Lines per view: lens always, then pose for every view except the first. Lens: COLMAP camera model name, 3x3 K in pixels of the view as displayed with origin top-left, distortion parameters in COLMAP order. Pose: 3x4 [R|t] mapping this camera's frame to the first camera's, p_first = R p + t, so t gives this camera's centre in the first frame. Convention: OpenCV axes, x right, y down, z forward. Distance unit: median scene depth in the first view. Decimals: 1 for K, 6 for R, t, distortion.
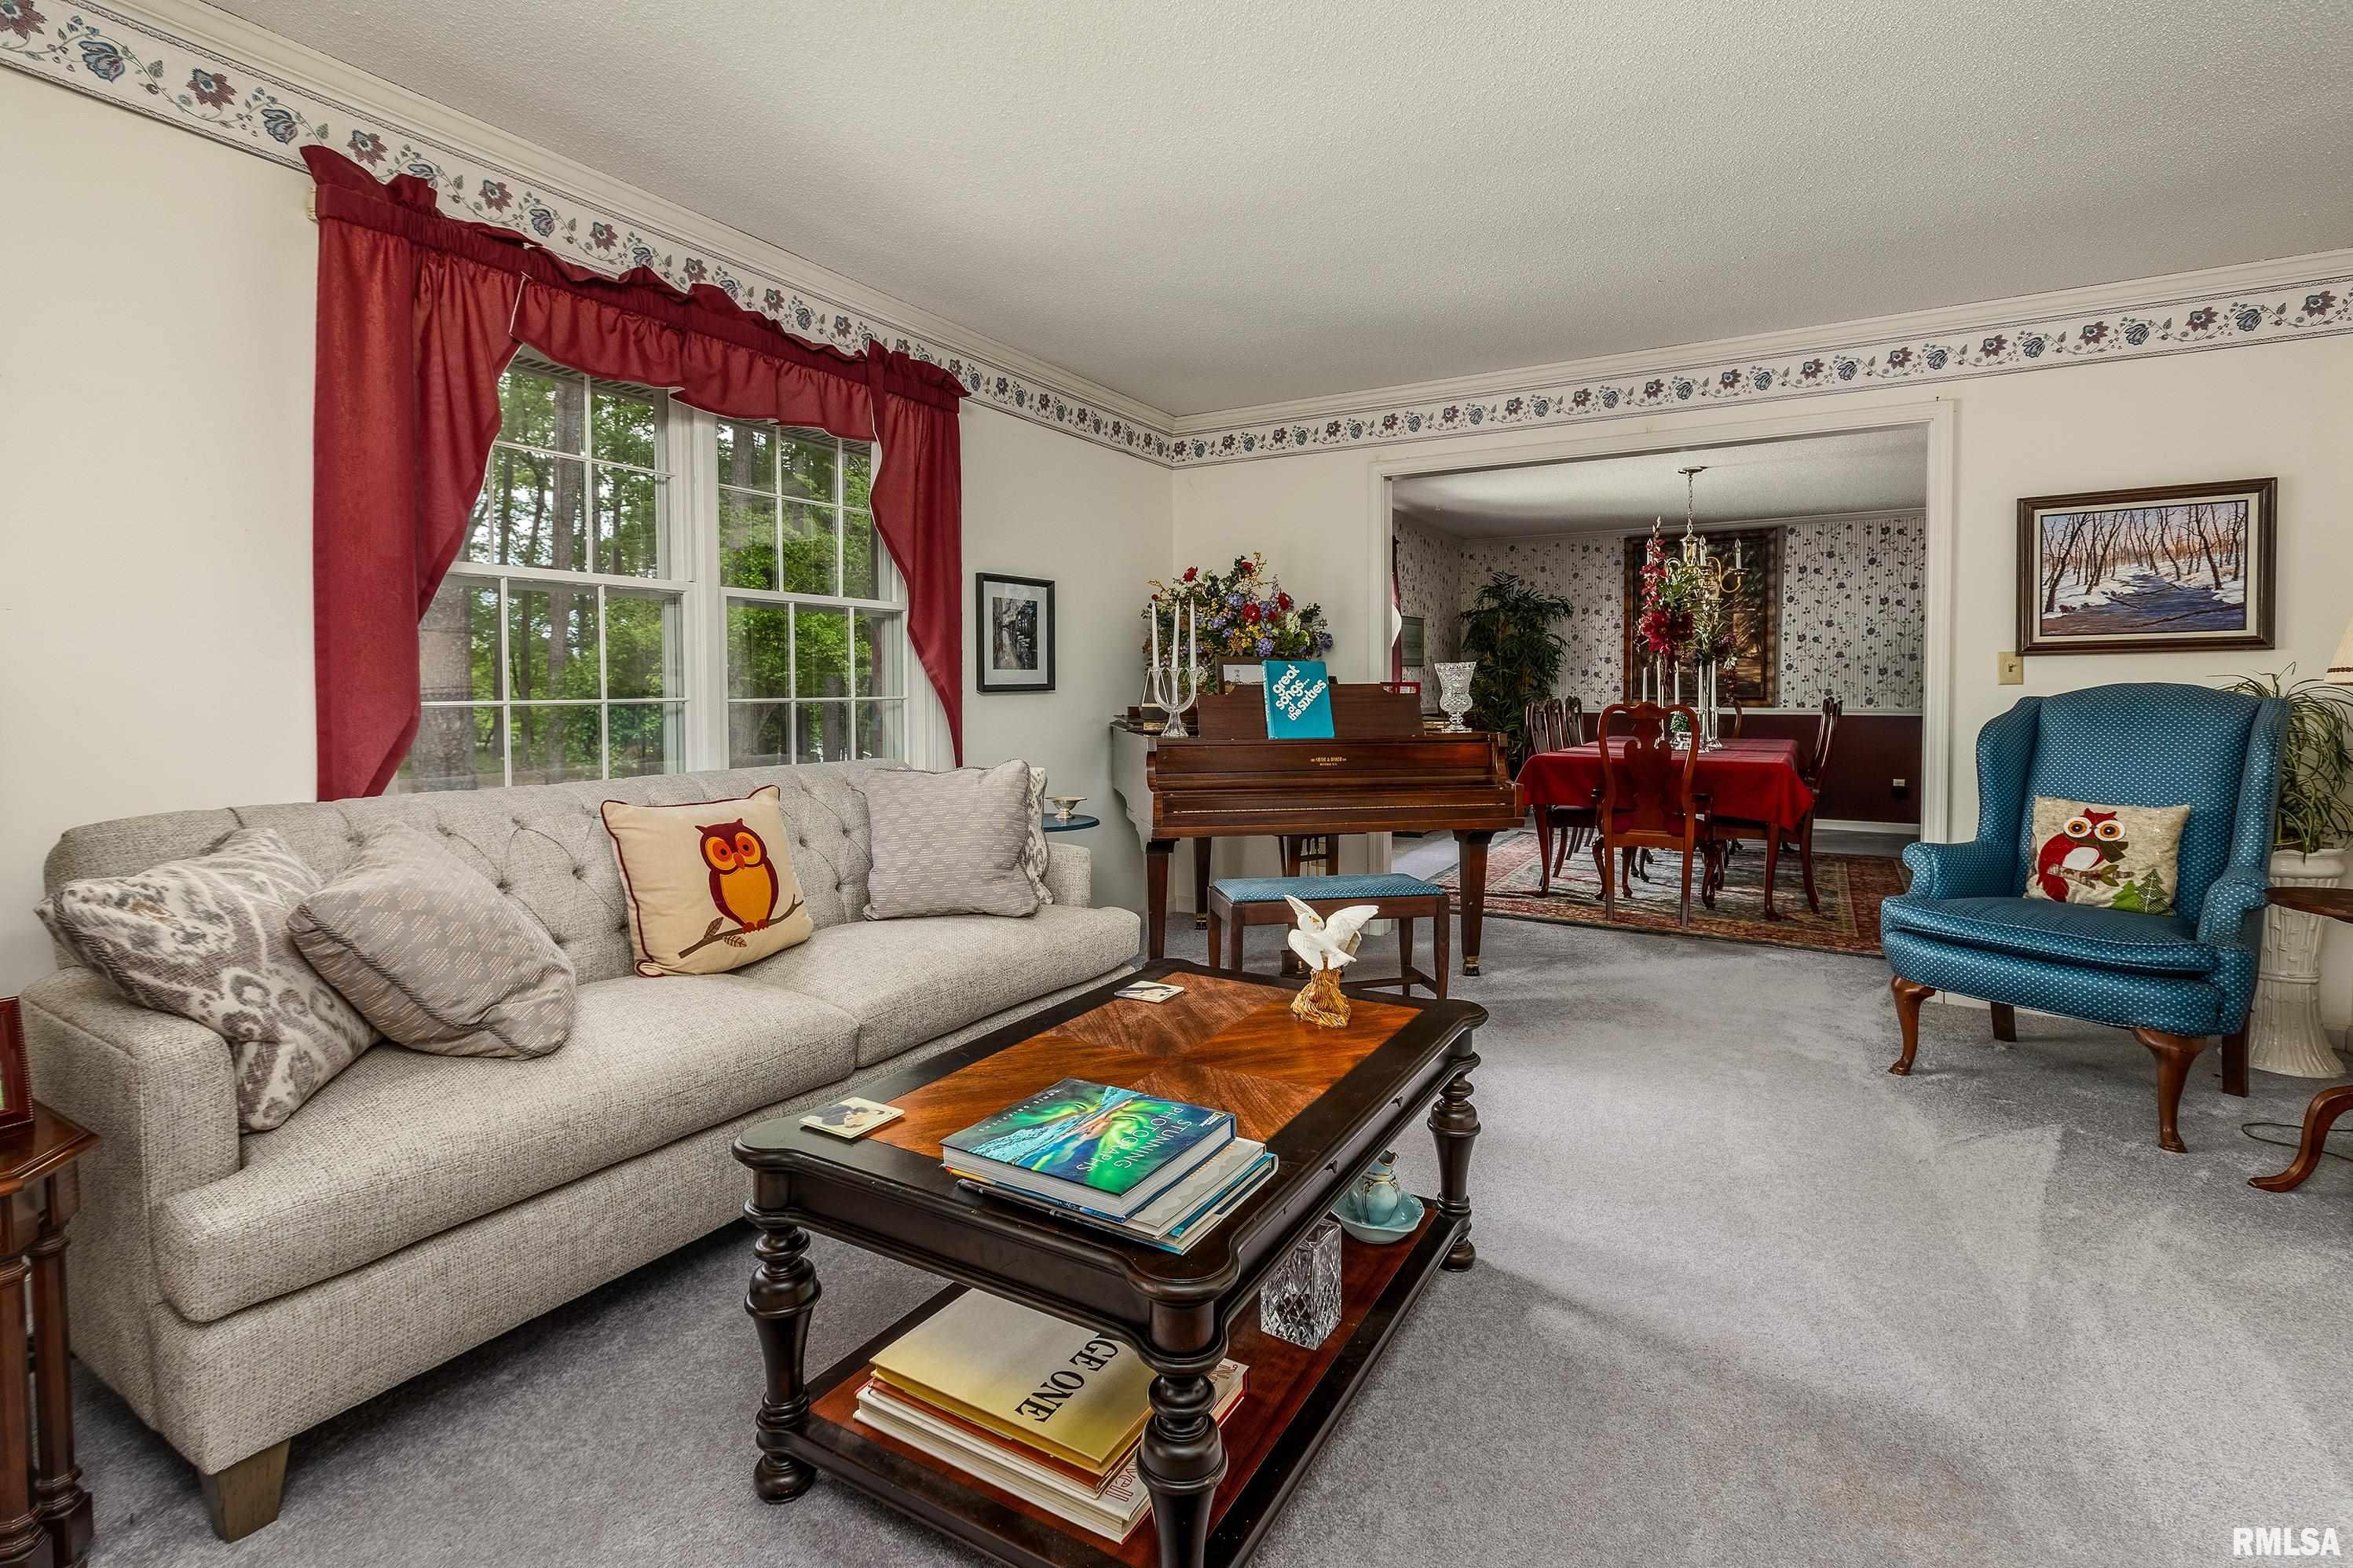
lens RADIAL K [[1097.9, 0, 1181.2], [0, 1097.9, 720.5], [0, 0, 1]] dist [0.000172, -0.000017]
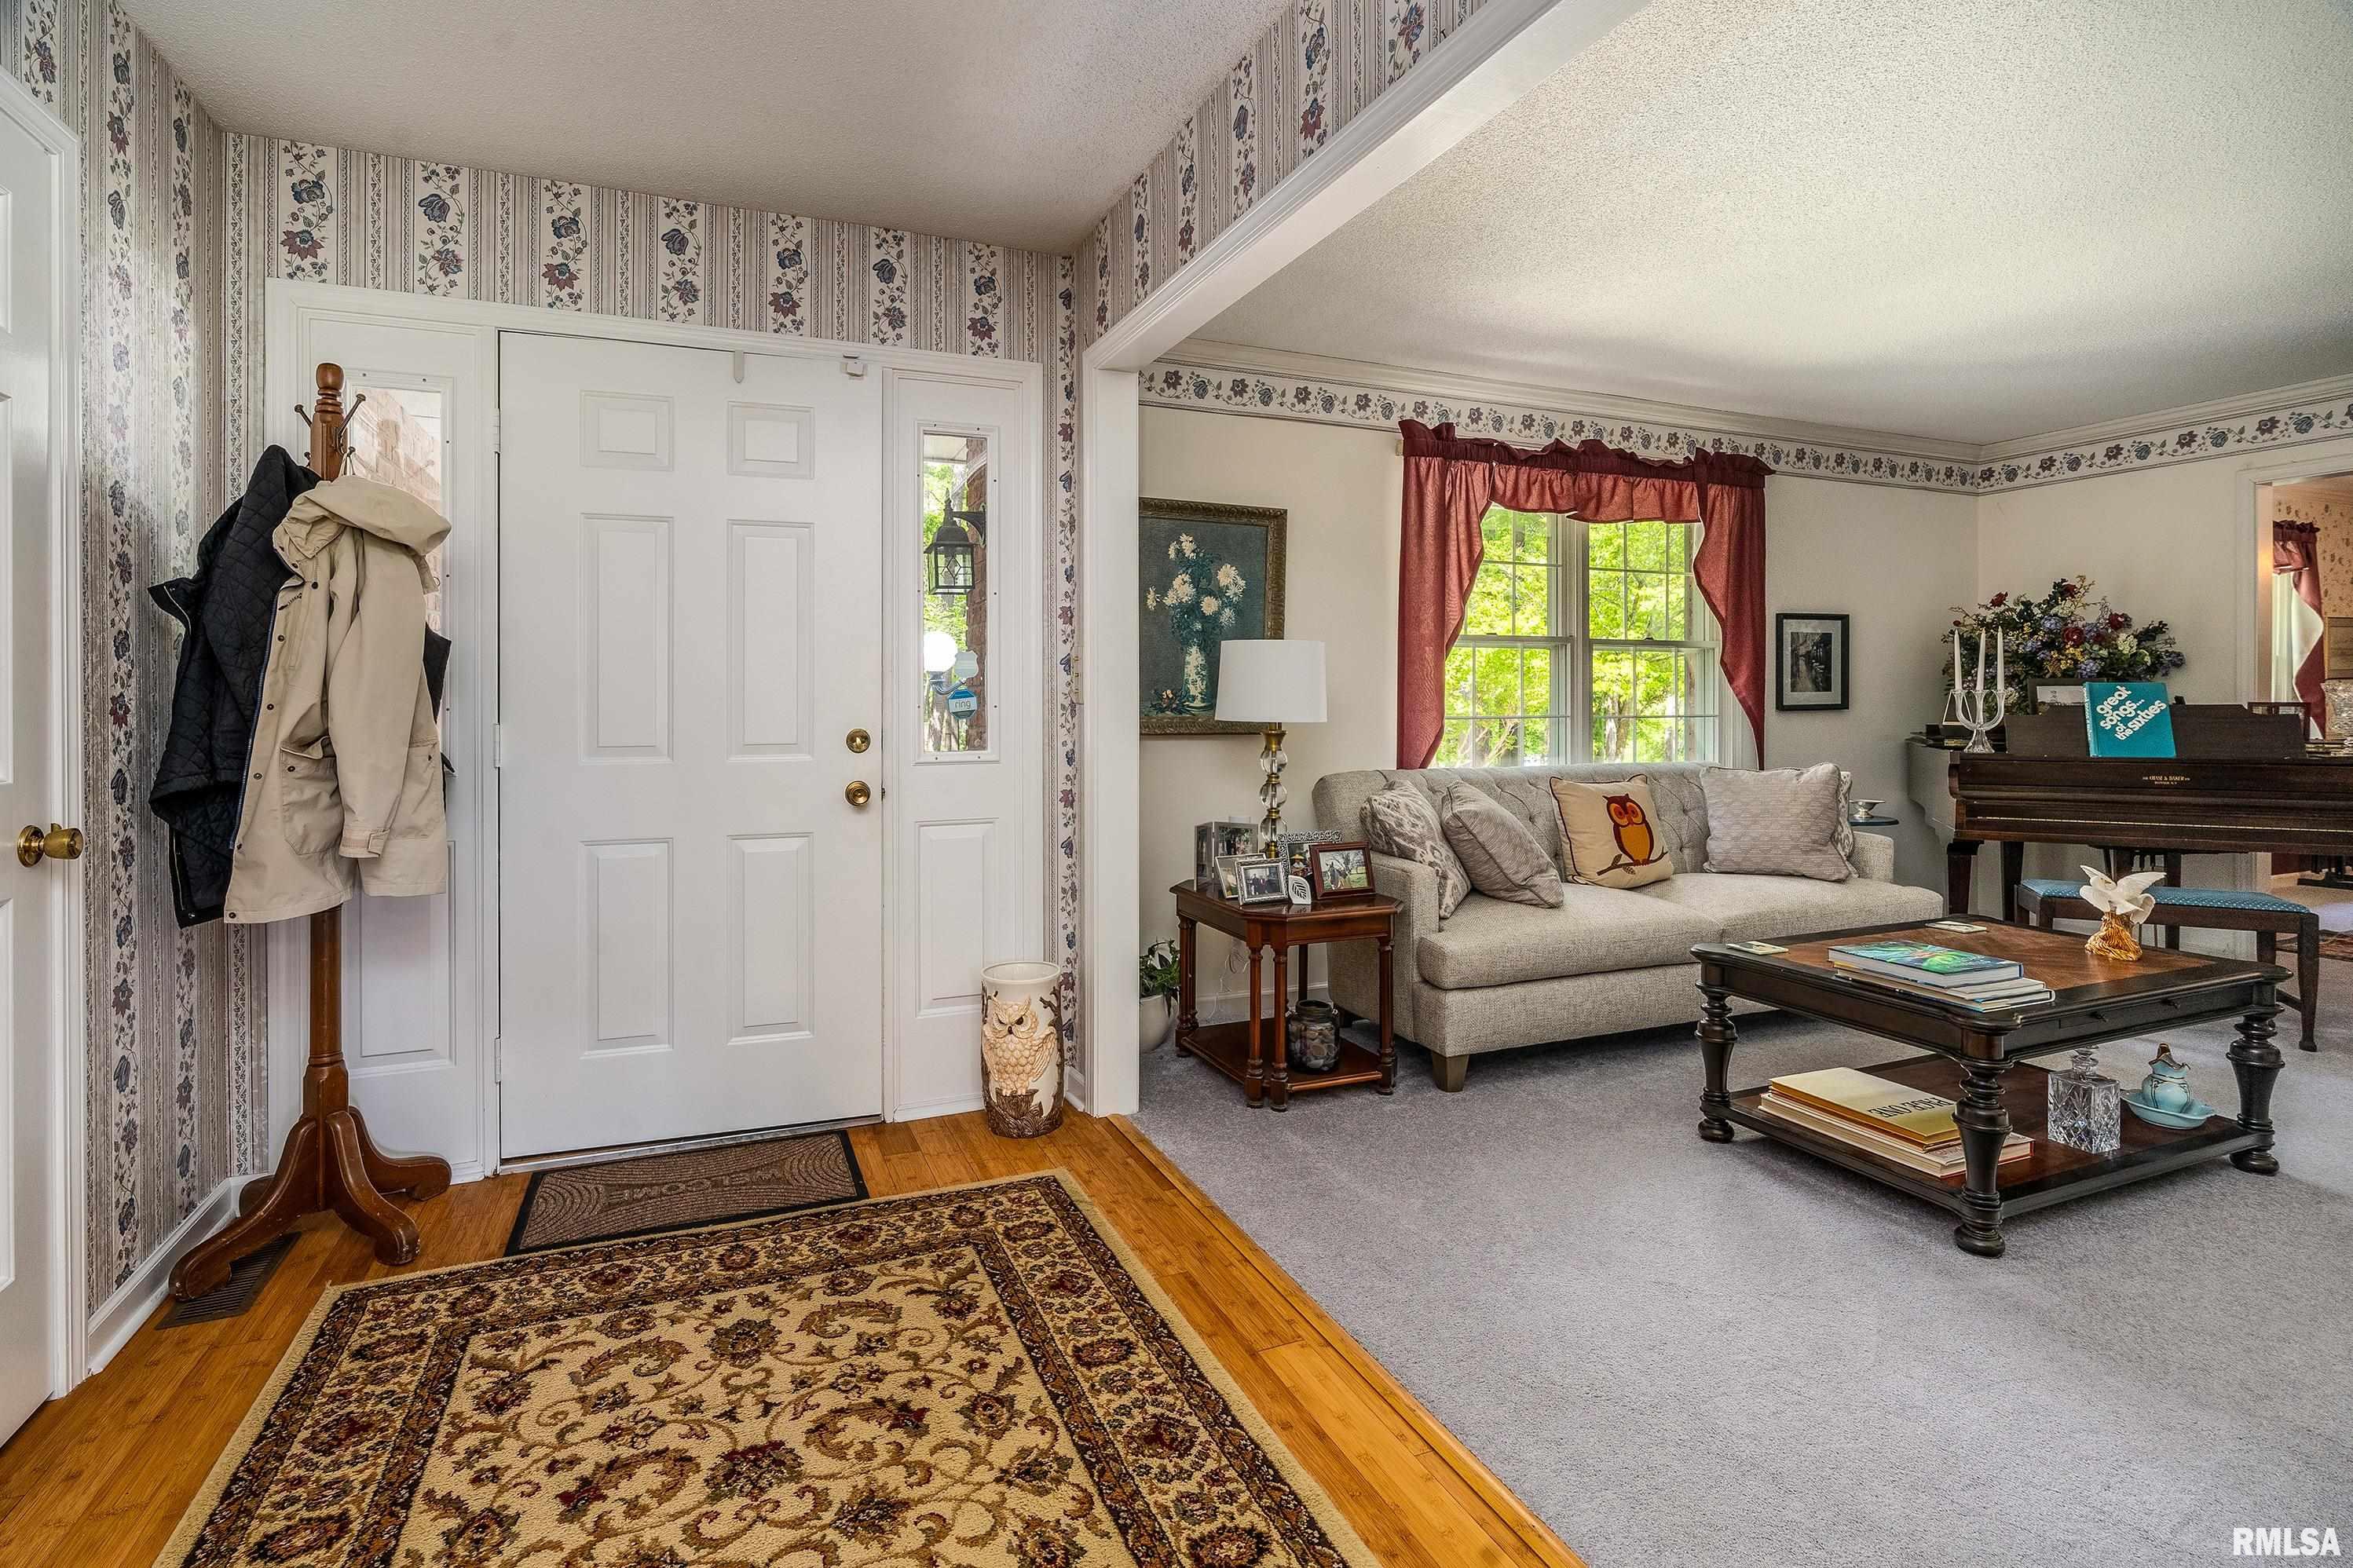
lens RADIAL K [[1097.9, 0, 1149.8], [0, 1097.9, 710.9], [0, 0, 1]] dist [0.000172, -0.000017]
pose [[0.794423, 0.005068, -0.607343, 0.002574], [-0.017724, 0.999733, -0.014841, 0.006049], [0.607106, 0.022554, 0.794301, -0.518661]]
